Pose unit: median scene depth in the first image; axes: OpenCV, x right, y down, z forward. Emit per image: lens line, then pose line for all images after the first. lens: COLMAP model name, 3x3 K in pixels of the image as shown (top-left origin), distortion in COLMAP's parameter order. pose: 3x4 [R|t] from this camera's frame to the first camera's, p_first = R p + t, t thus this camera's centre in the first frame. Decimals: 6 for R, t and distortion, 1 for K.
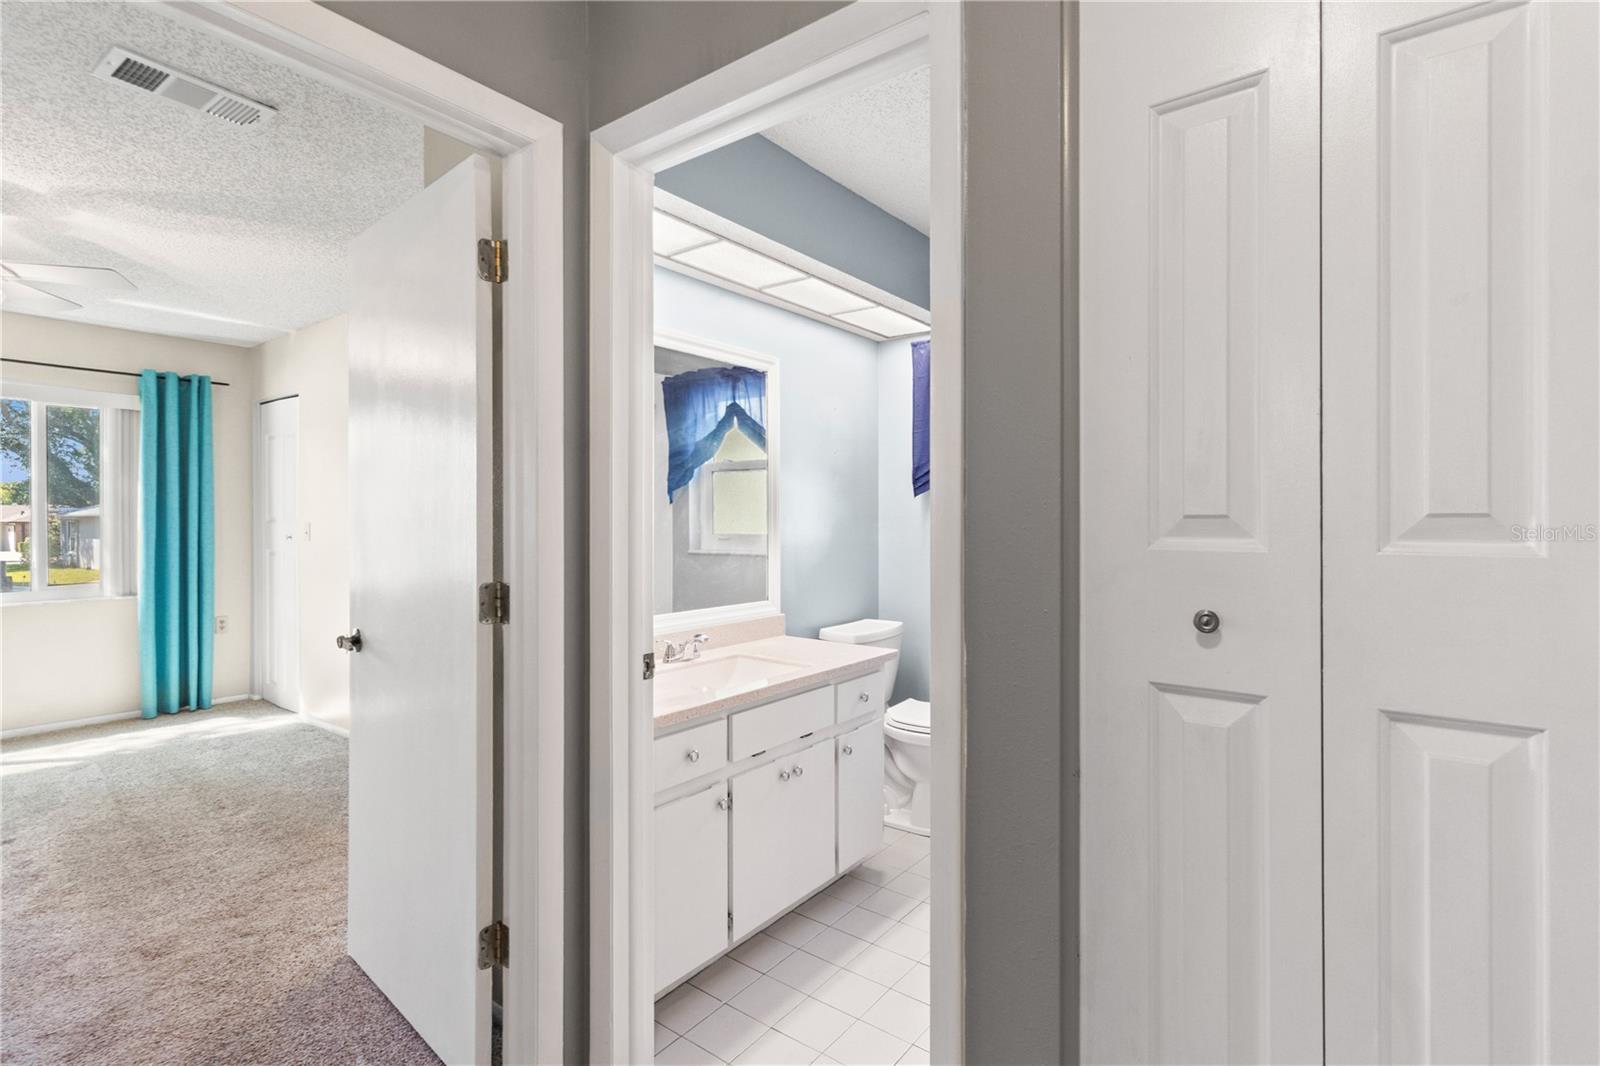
lens RADIAL K [[762.5, 0, 799.4], [0, 762.5, 524.8], [0, 0, 1]] dist [0.003219, 0.000890]
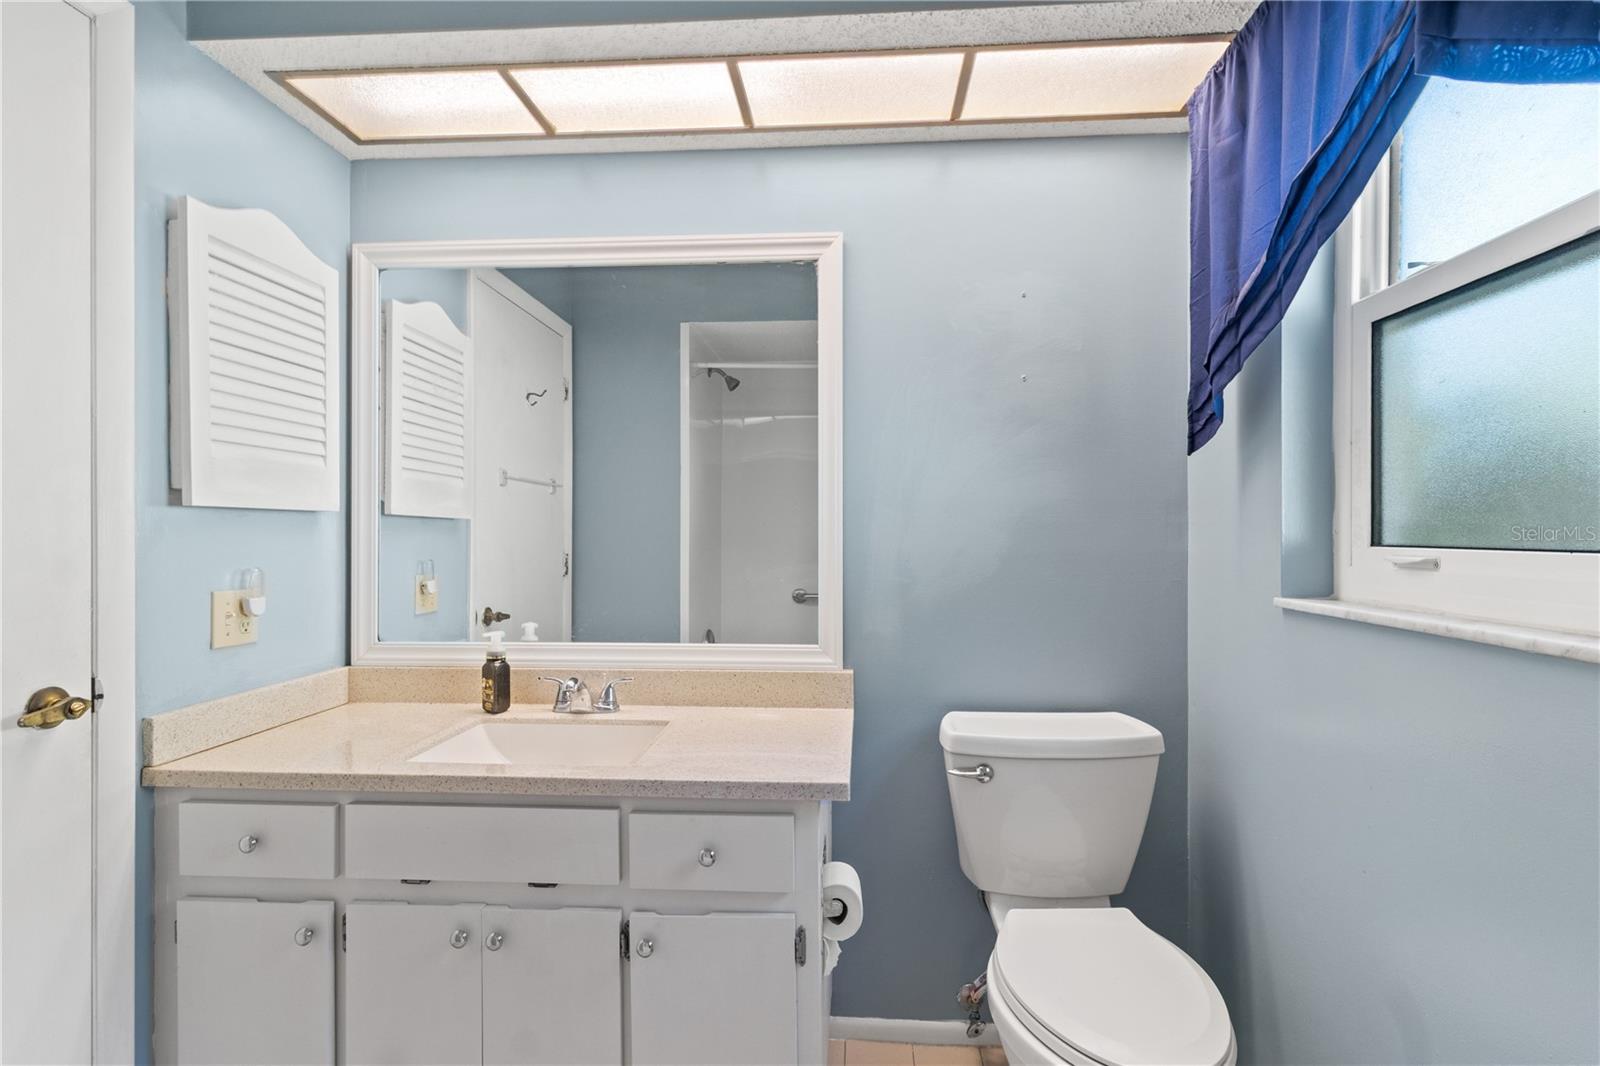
lens RADIAL K [[762.5, 0, 803.8], [0, 762.5, 541.6], [0, 0, 1]] dist [0.003219, 0.000890]
pose [[0.552587, 0.006281, -0.833431, 0.562147], [-0.004305, 0.999980, 0.004682, 0.019157], [0.833444, 0.001001, 0.552603, 0.817834]]
